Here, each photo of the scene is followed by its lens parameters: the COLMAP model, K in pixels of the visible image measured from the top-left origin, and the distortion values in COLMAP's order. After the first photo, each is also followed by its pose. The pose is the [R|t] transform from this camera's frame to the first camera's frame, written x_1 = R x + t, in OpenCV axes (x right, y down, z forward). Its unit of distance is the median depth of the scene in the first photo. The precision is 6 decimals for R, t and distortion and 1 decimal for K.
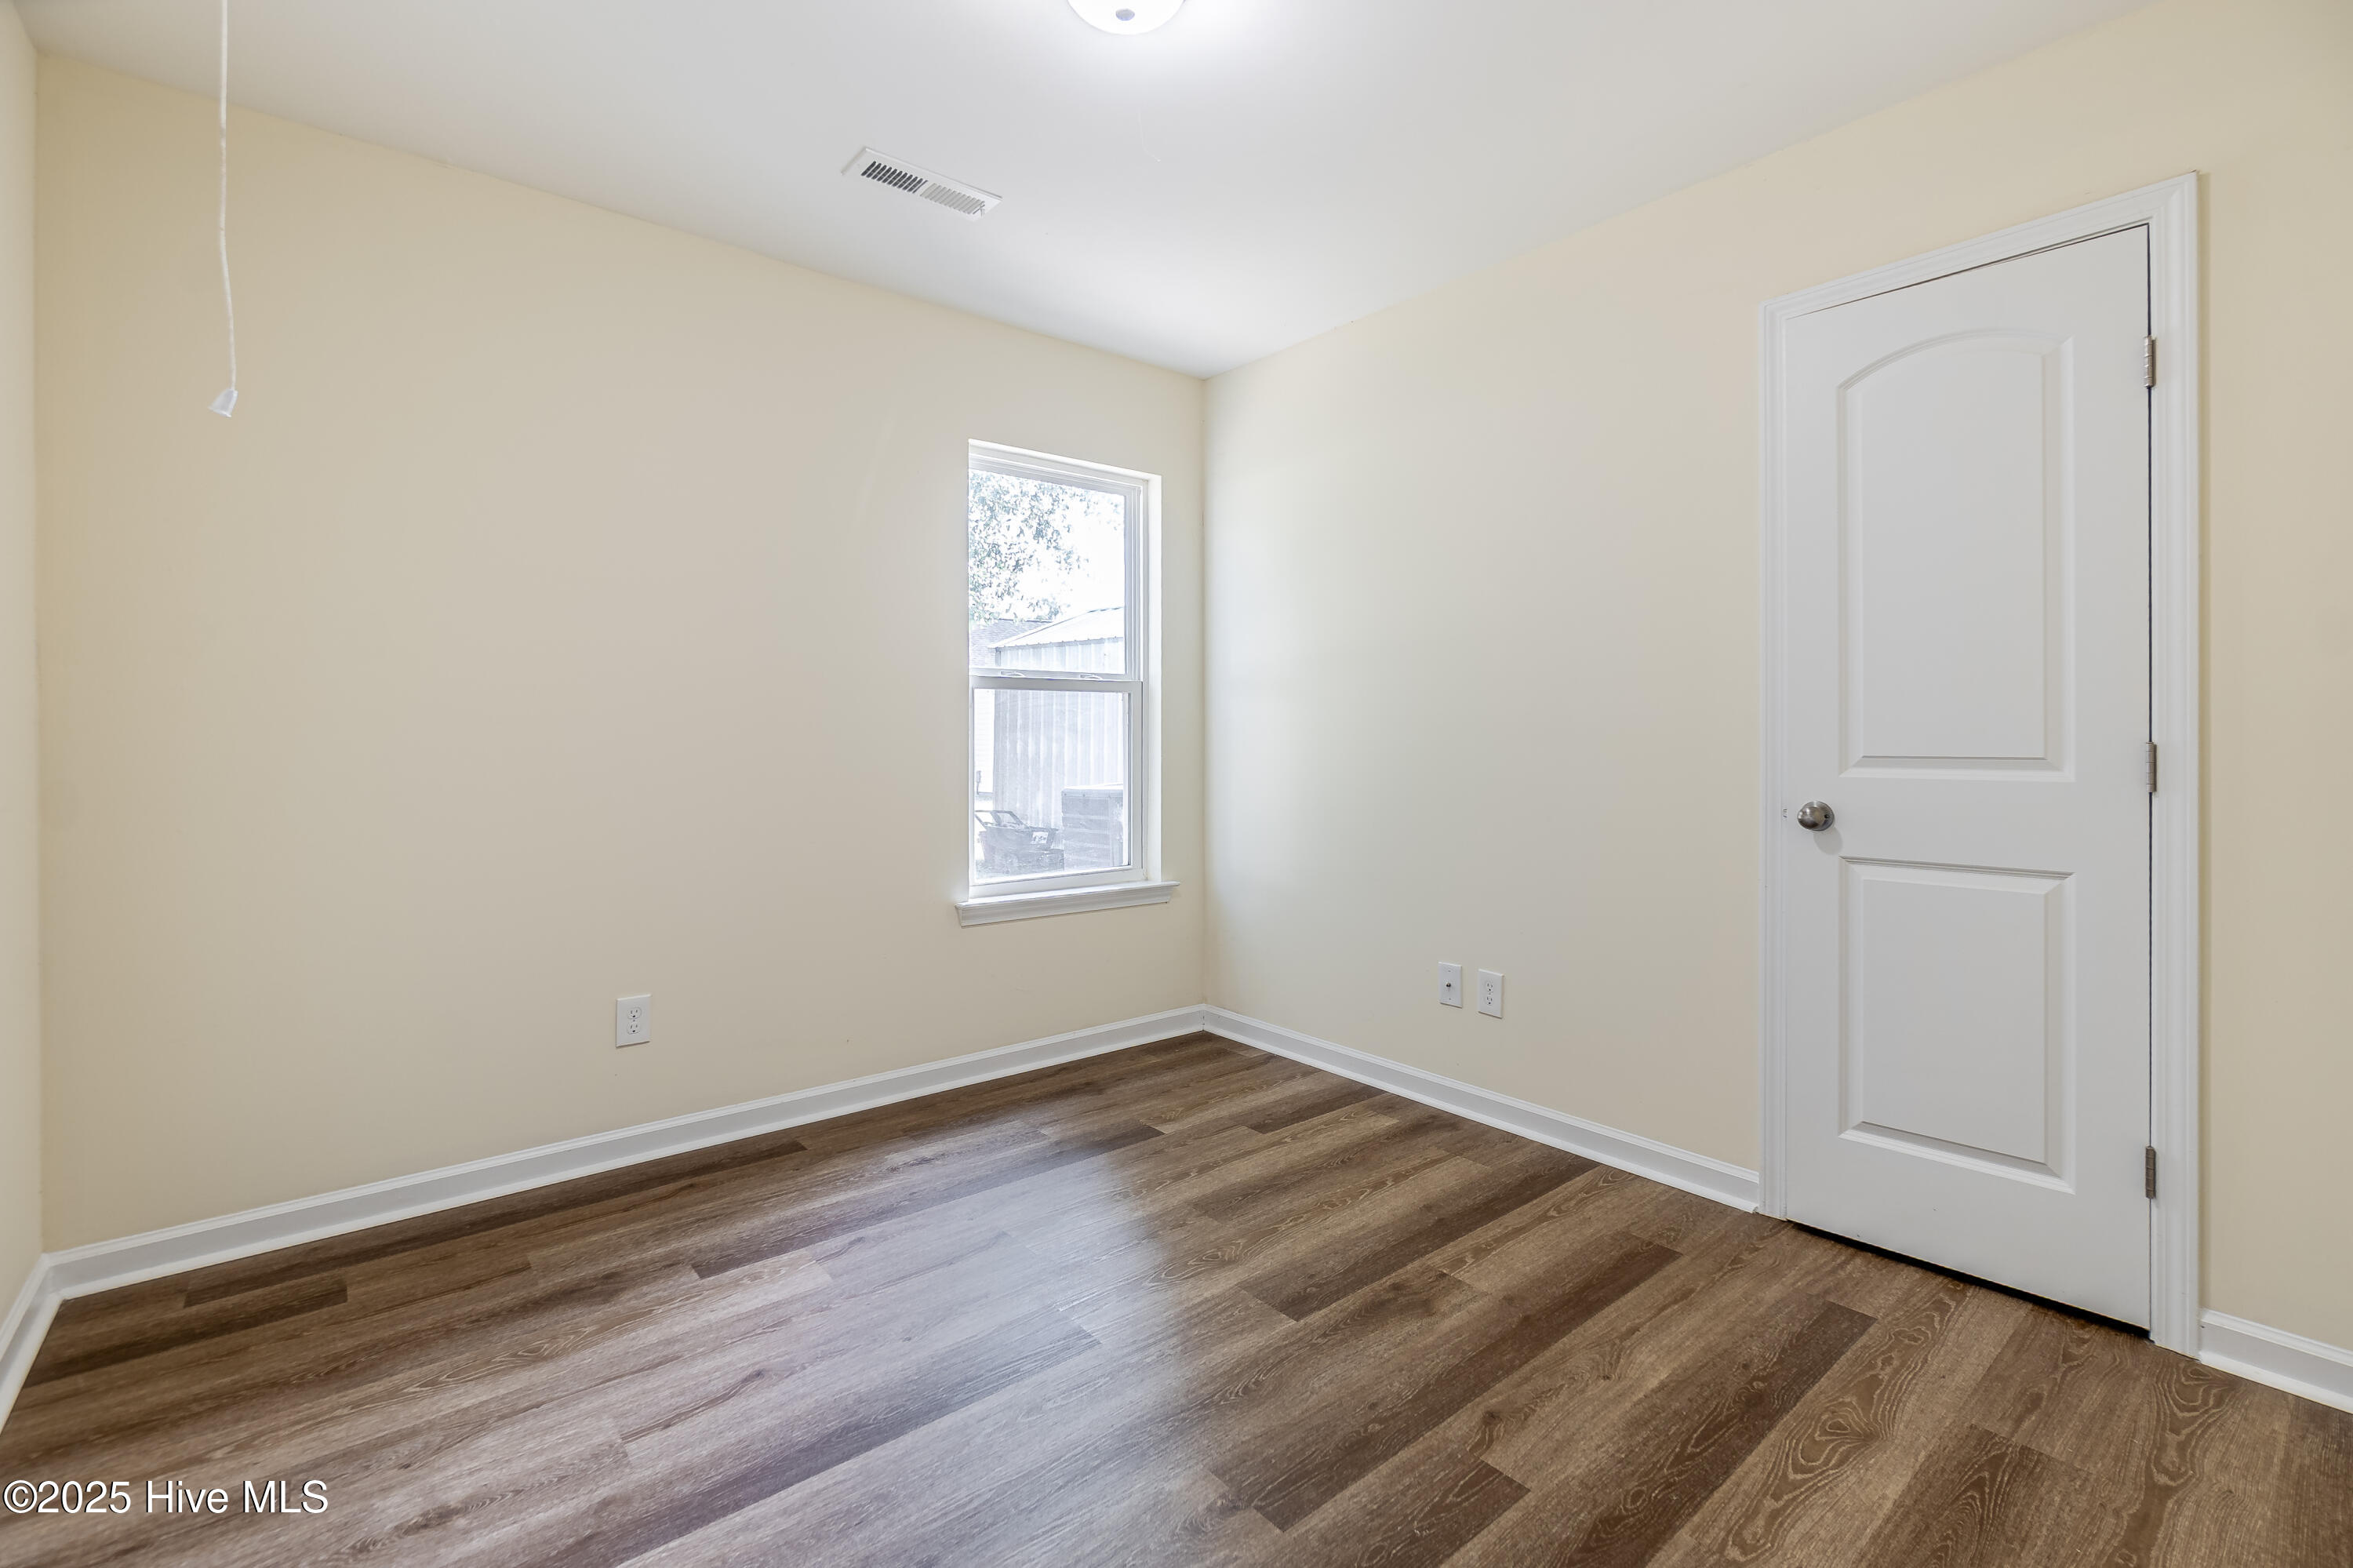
lens RADIAL K [[1023.9, 0, 1179.4], [0, 1023.9, 732.6], [0, 0, 1]] dist [0.000643, 0.001512]
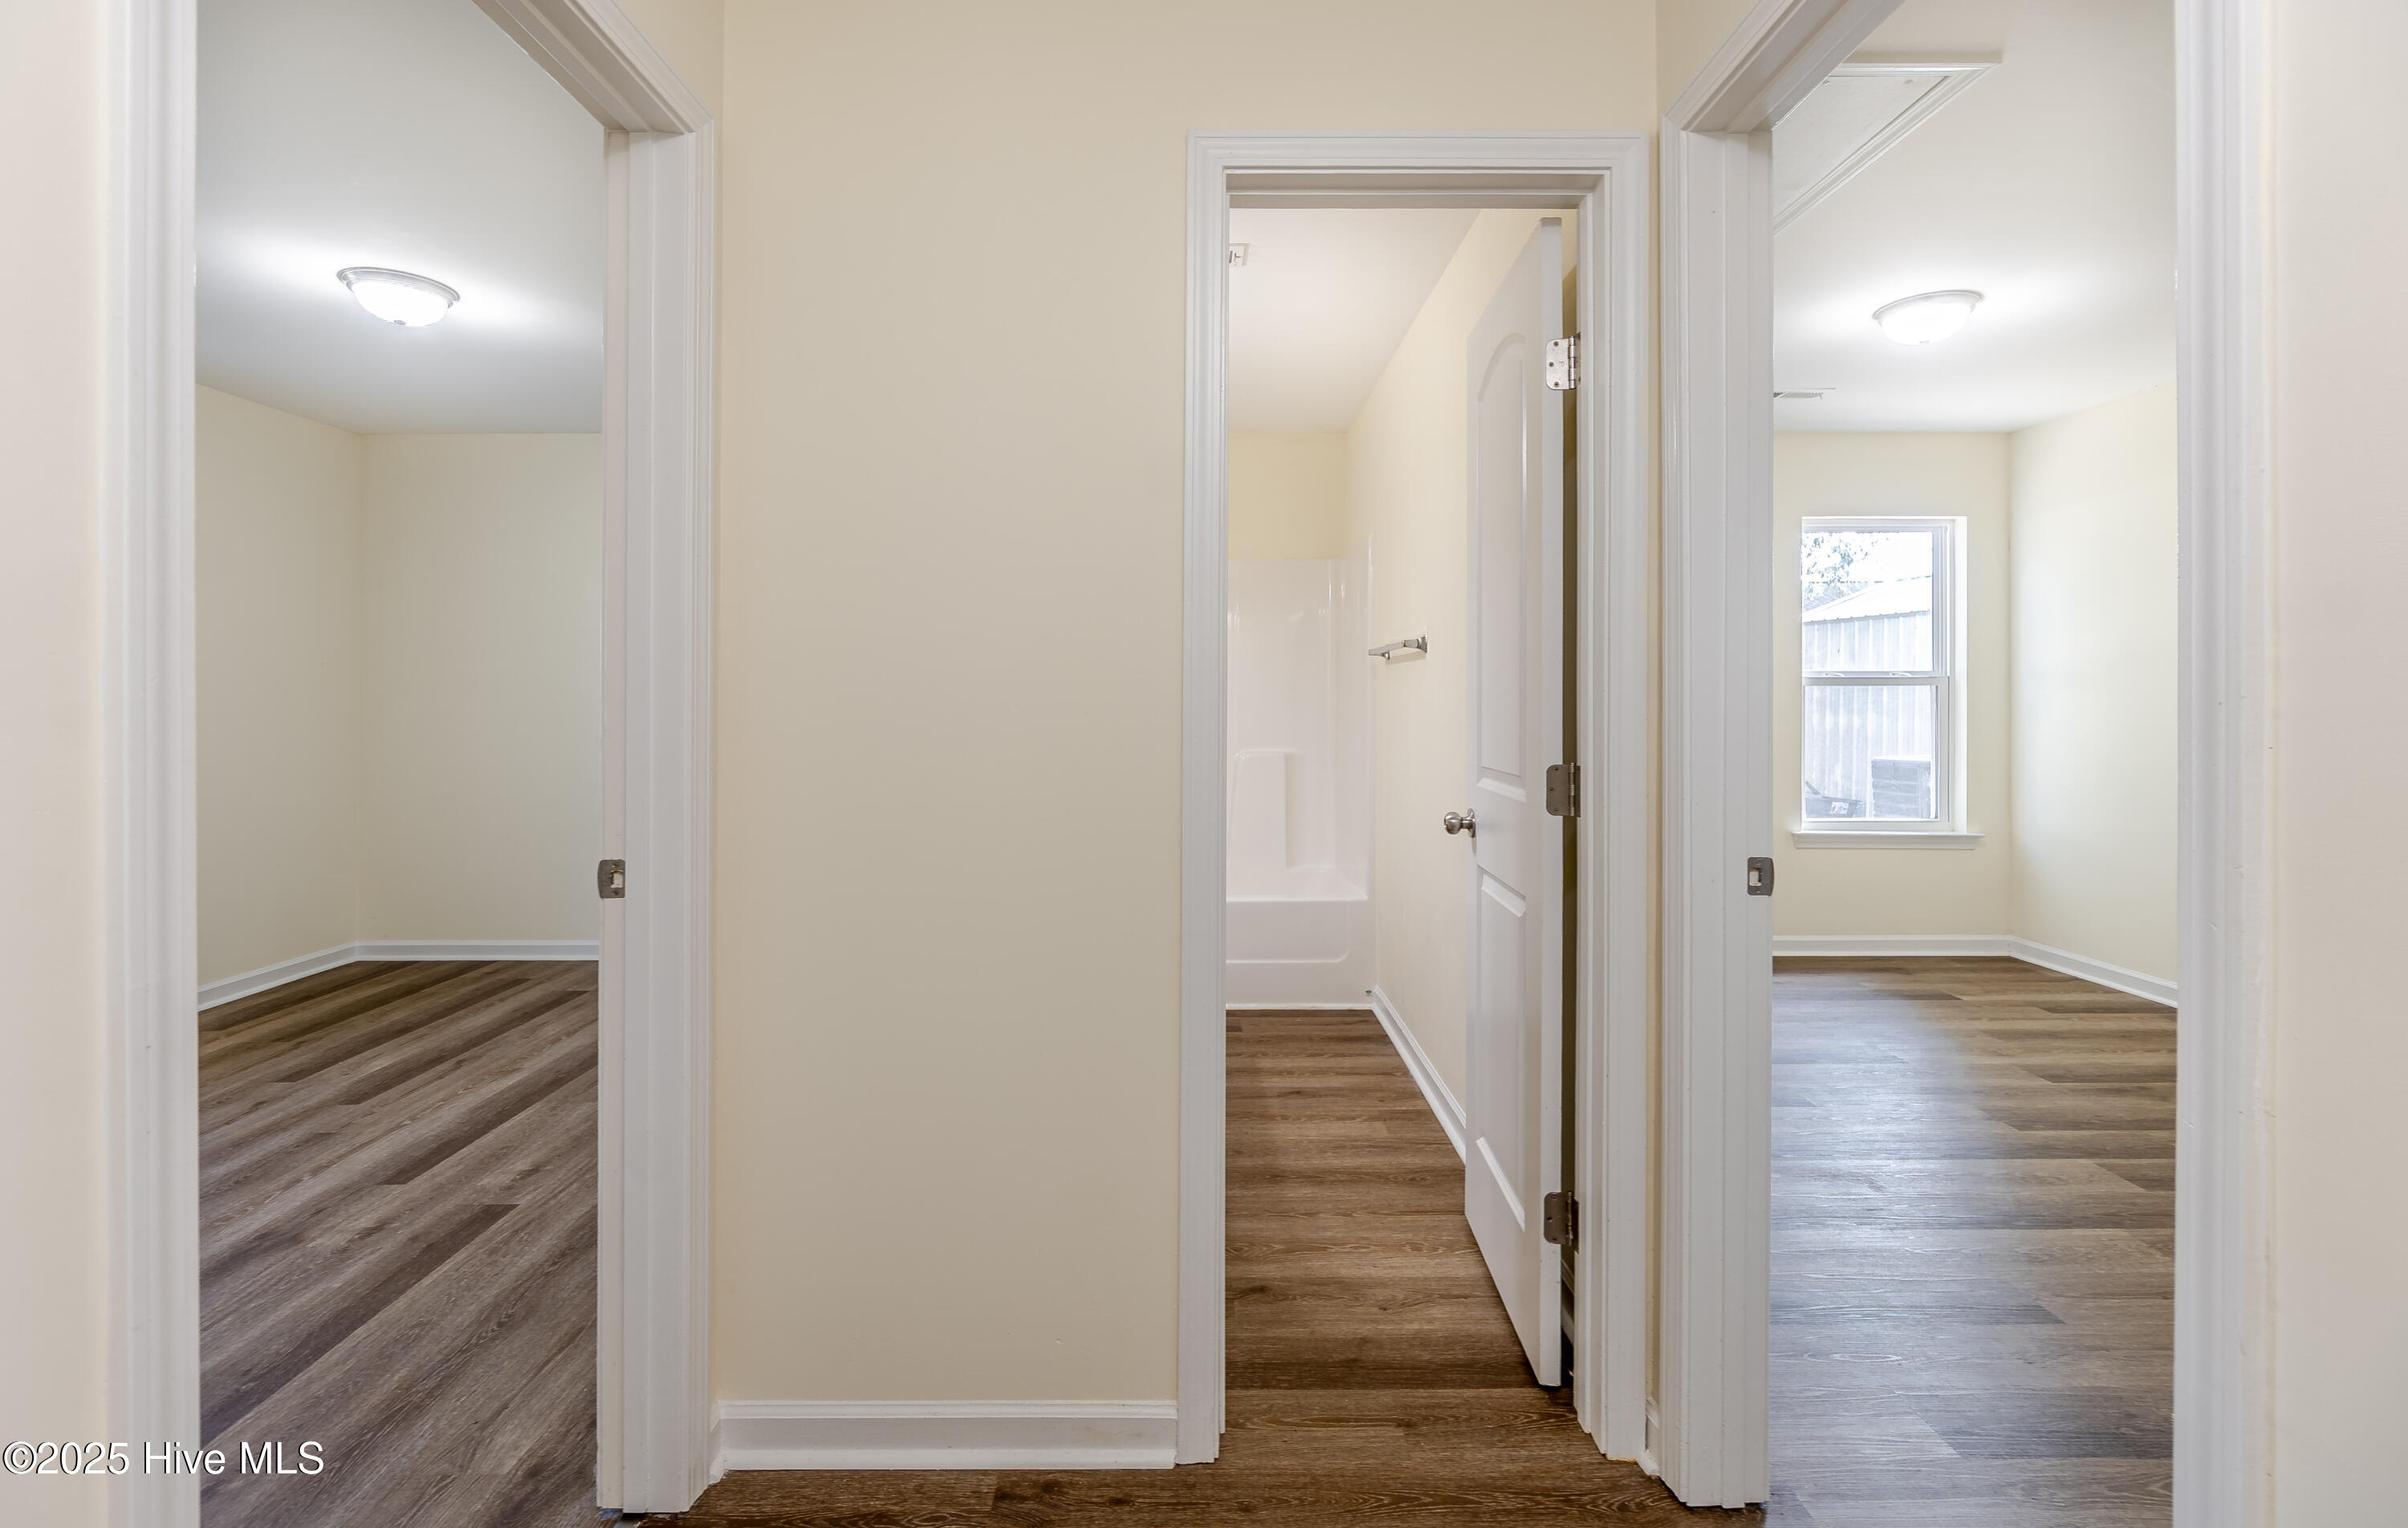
lens RADIAL K [[1043.4, 0, 1197.9], [0, 1043.4, 695.6], [0, 0, 1]] dist [-0.003739, 0.000378]
pose [[0.779556, -0.000379, -0.626333, 0.048602], [-0.000746, 0.999999, -0.001535, -0.023357], [0.626333, 0.001664, 0.779554, -0.621467]]
